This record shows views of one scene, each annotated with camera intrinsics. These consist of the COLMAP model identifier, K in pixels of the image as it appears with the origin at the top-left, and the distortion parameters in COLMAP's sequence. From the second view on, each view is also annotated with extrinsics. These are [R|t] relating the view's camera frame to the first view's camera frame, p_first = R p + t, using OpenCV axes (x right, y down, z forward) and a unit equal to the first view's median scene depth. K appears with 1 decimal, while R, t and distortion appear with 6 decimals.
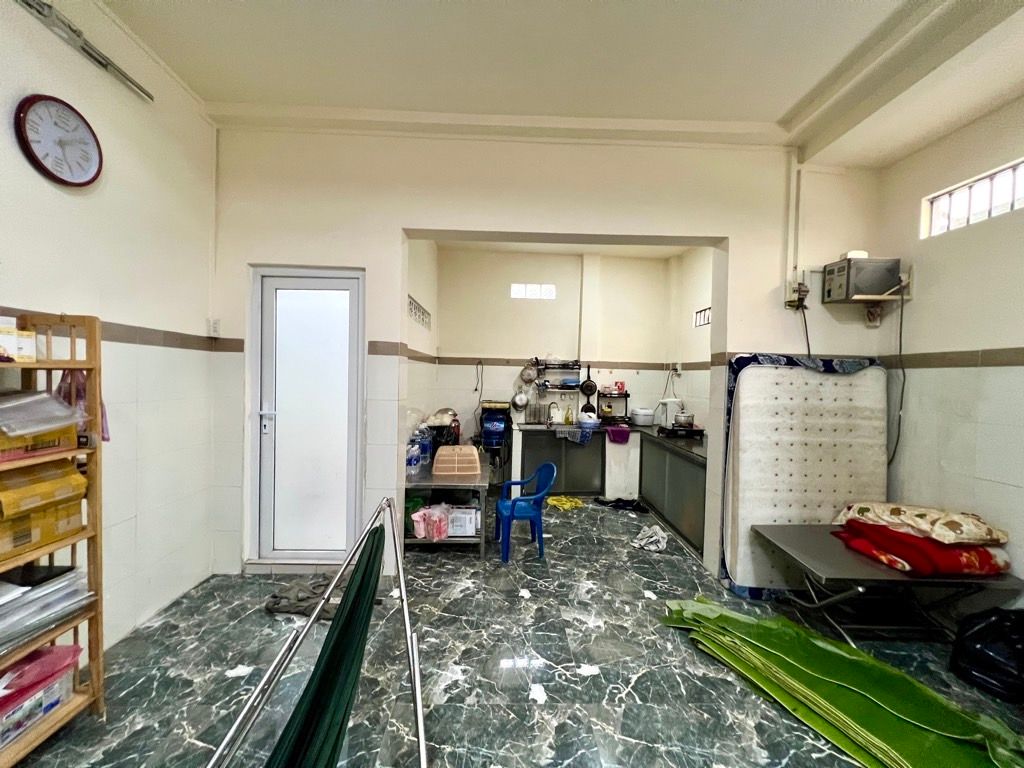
lens RADIAL K [[410.7, 0, 514.3], [0, 410.7, 384.4], [0, 0, 1]] dist [-0.000125, 0.001469]
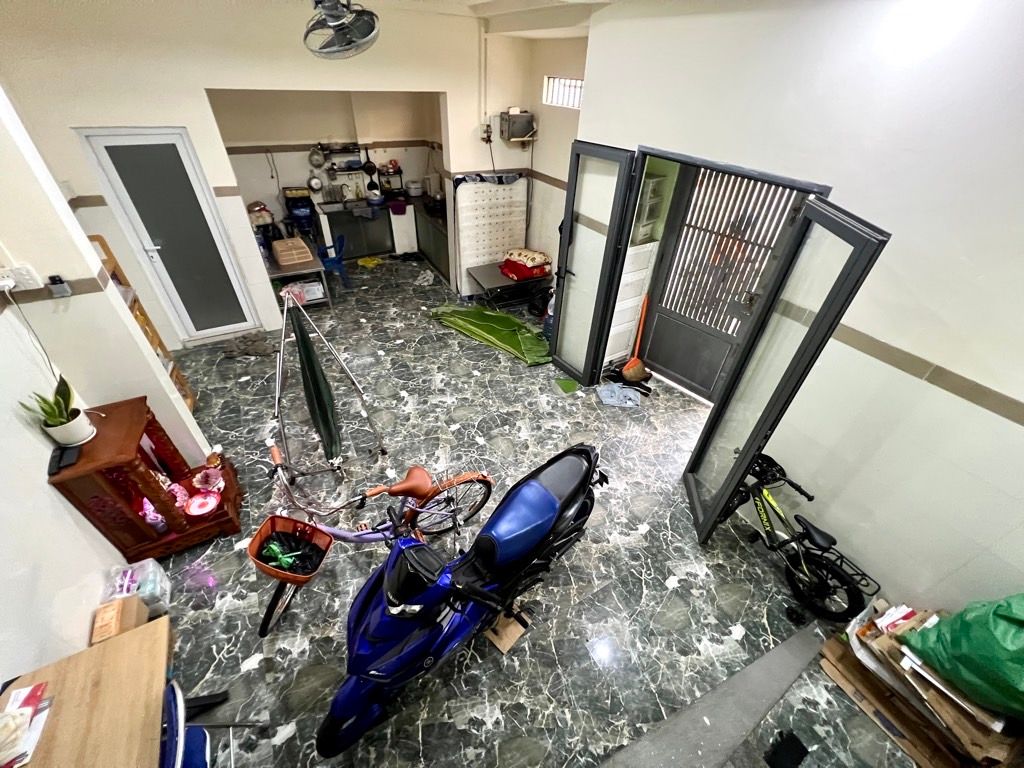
lens RADIAL K [[410.6, 0, 508.2], [0, 410.6, 381.8], [0, 0, 1]] dist [-0.002448, -0.000039]
pose [[0.892012, -0.270289, 0.362296, -0.083864], [-0.003917, 0.796867, 0.604143, -0.260434], [-0.451995, -0.540322, 0.709756, -0.504940]]
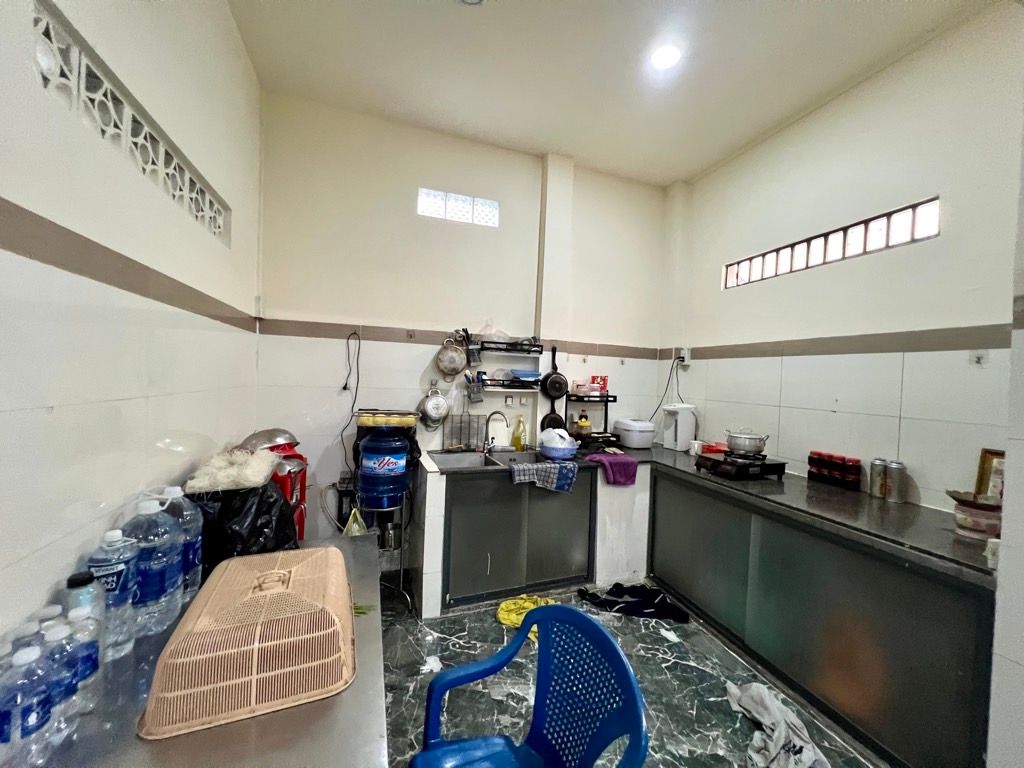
lens RADIAL K [[410.7, 0, 512.8], [0, 410.7, 384.1], [0, 0, 1]] dist [-0.000125, 0.001469]
pose [[0.957428, 0.009189, 0.288526, -0.046662], [-0.010010, 0.999949, 0.001370, 0.006648], [-0.288498, -0.004200, 0.957471, 0.517250]]
